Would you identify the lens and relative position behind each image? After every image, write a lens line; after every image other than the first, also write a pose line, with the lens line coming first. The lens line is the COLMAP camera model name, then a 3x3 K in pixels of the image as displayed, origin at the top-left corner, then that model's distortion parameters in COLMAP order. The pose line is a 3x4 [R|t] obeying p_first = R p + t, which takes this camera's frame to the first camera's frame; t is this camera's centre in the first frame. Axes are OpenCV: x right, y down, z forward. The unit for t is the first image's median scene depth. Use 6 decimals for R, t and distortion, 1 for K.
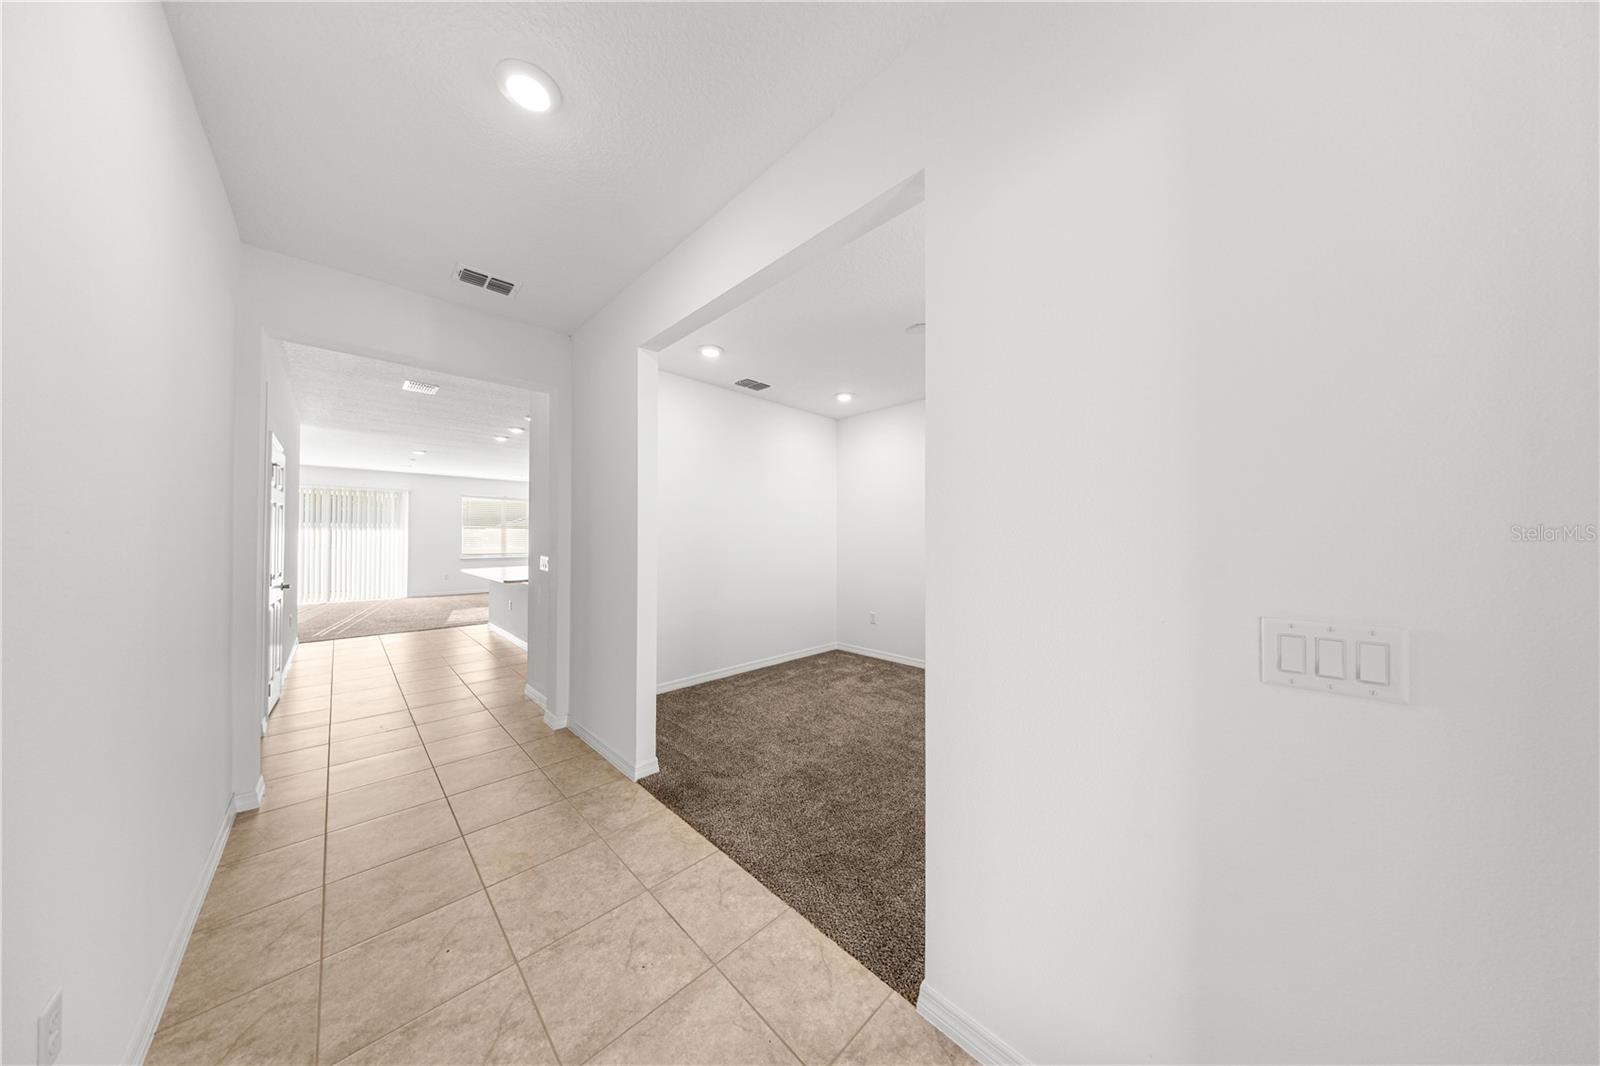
lens RADIAL K [[471.6, 0, 798.4], [0, 471.6, 544.7], [0, 0, 1]] dist [-0.001138, -0.000090]
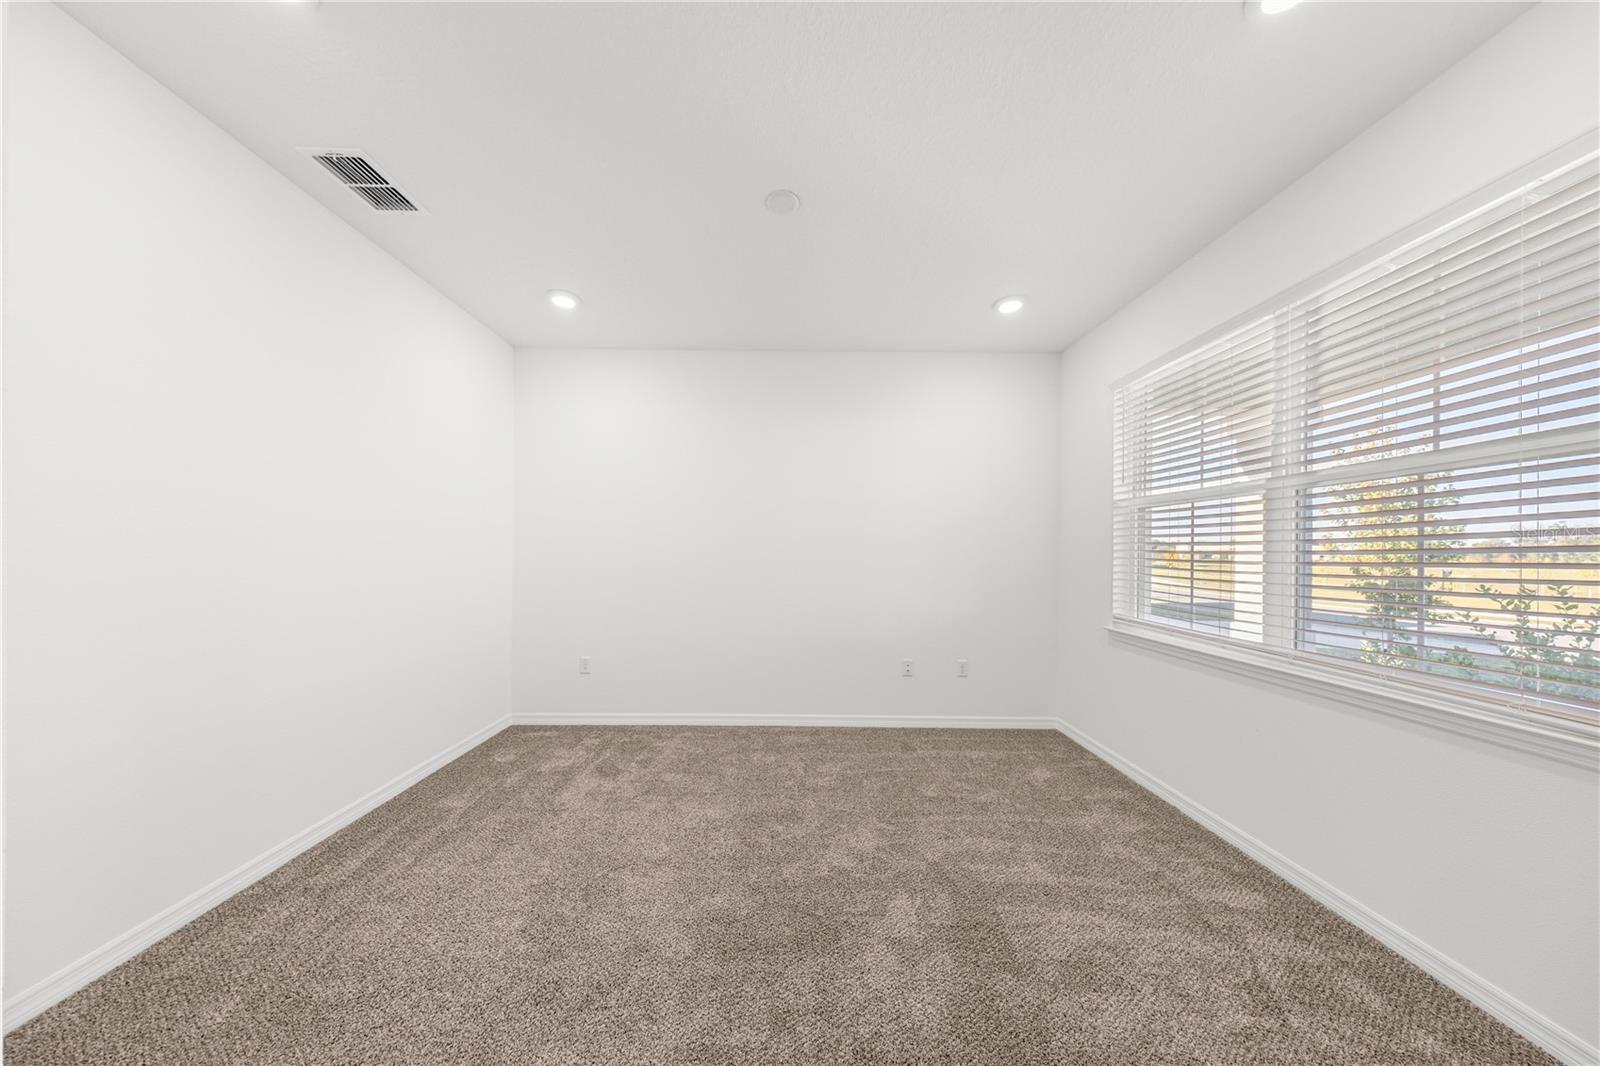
lens RADIAL K [[477.6, 0, 796.4], [0, 477.6, 558.4], [0, 0, 1]] dist [-0.000418, 0.000011]
pose [[0.697850, -0.008238, 0.716196, -0.134586], [0.004963, 0.999965, 0.006666, 0.003738], [-0.716227, -0.001097, 0.697867, 0.395799]]
